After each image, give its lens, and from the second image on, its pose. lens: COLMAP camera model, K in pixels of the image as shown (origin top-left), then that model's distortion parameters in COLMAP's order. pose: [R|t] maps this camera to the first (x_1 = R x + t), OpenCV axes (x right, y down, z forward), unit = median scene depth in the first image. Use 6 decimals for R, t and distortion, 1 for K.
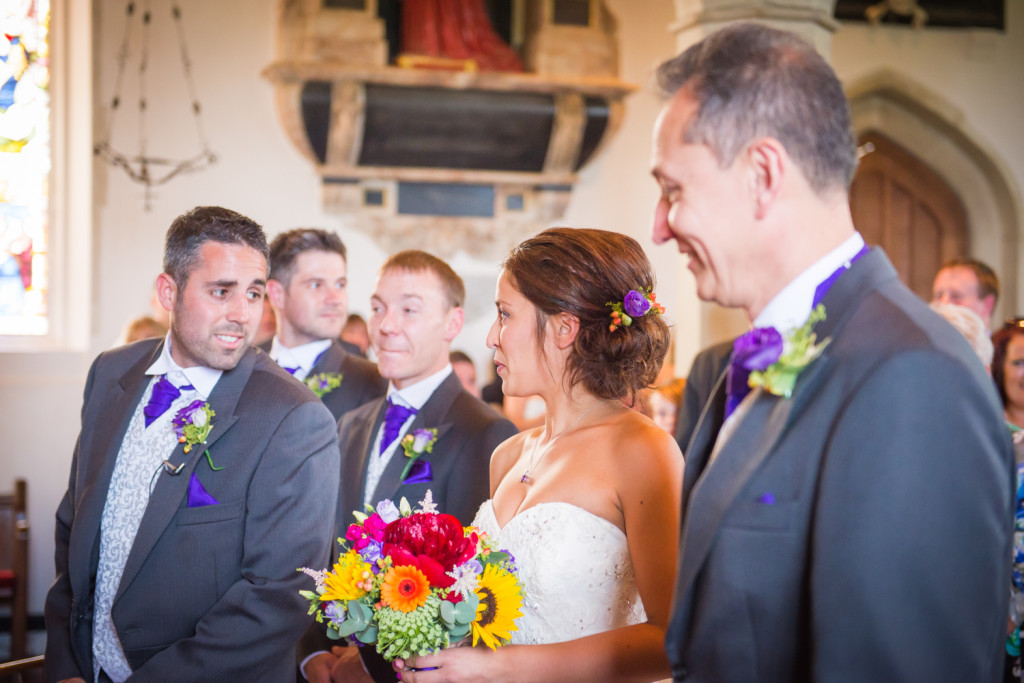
lens RADIAL K [[1841.1, 0, 510.9], [0, 1841.1, 342.1], [0, 0, 1]] dist [0.022043, 0.000000]
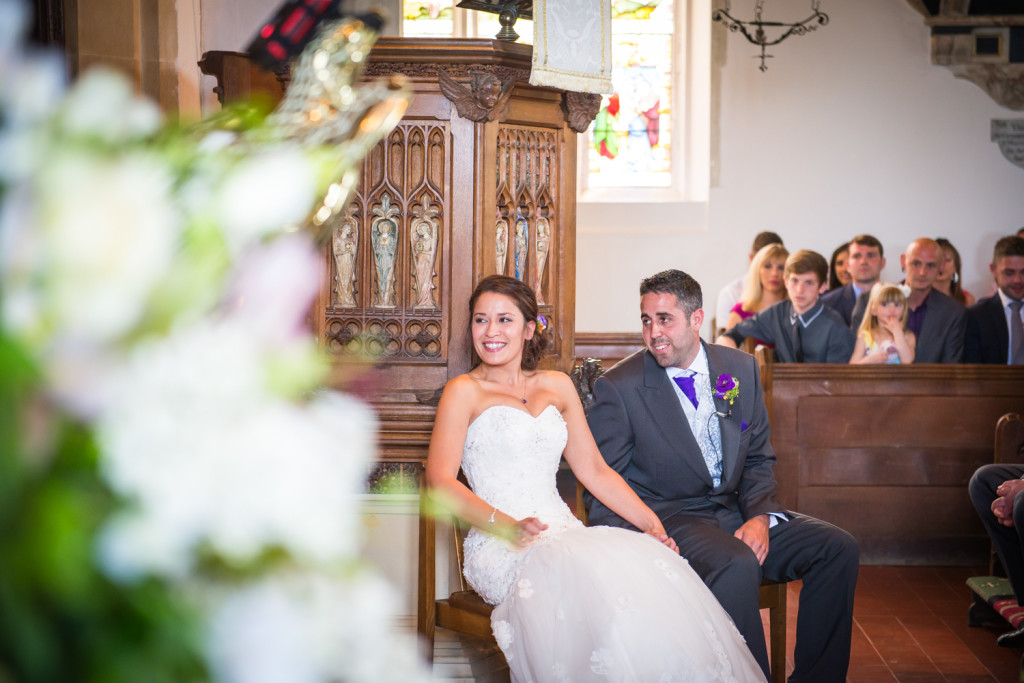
lens RADIAL K [[1960.6, 0, 512.0], [0, 1960.6, 347.4], [0, 0, 1]] dist [0.044203, 0.000000]
pose [[0.948152, 0.009492, -0.317674, 0.026692], [0.014889, 0.997130, 0.074235, 0.002917], [0.317467, -0.075116, 0.945289, -0.129123]]
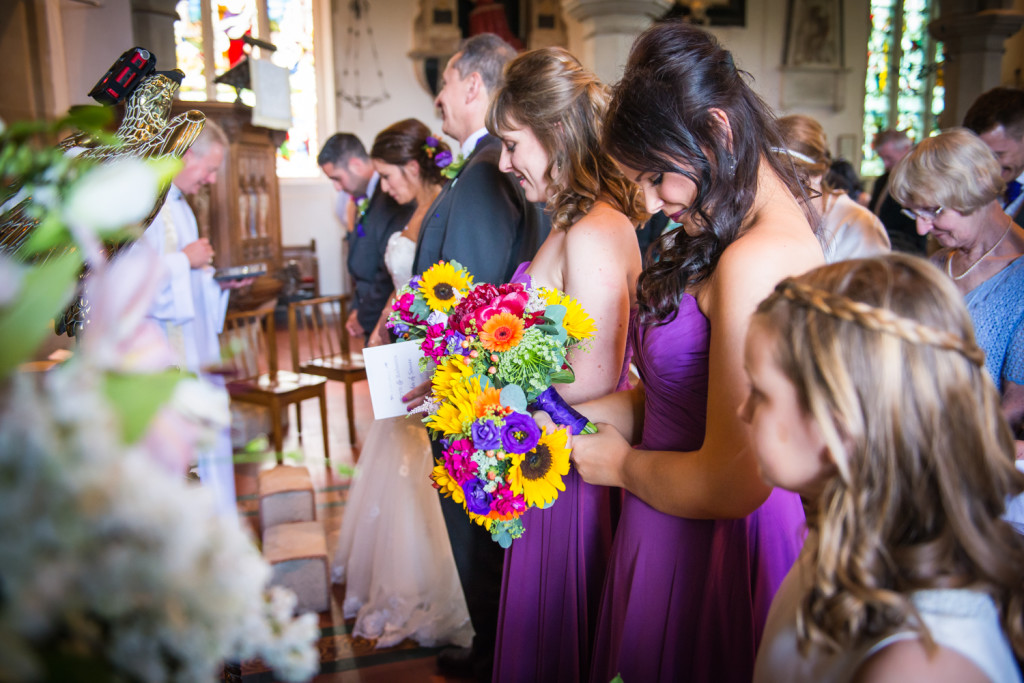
lens RADIAL K [[858.5, 0, 515.8], [0, 858.5, 338.7], [0, 0, 1]] dist [0.016601, 0.000509]
pose [[0.999717, -0.015798, -0.017809, 0.010753], [0.018821, 0.982580, 0.184887, 0.001828], [0.014578, -0.185170, 0.982598, -0.096142]]
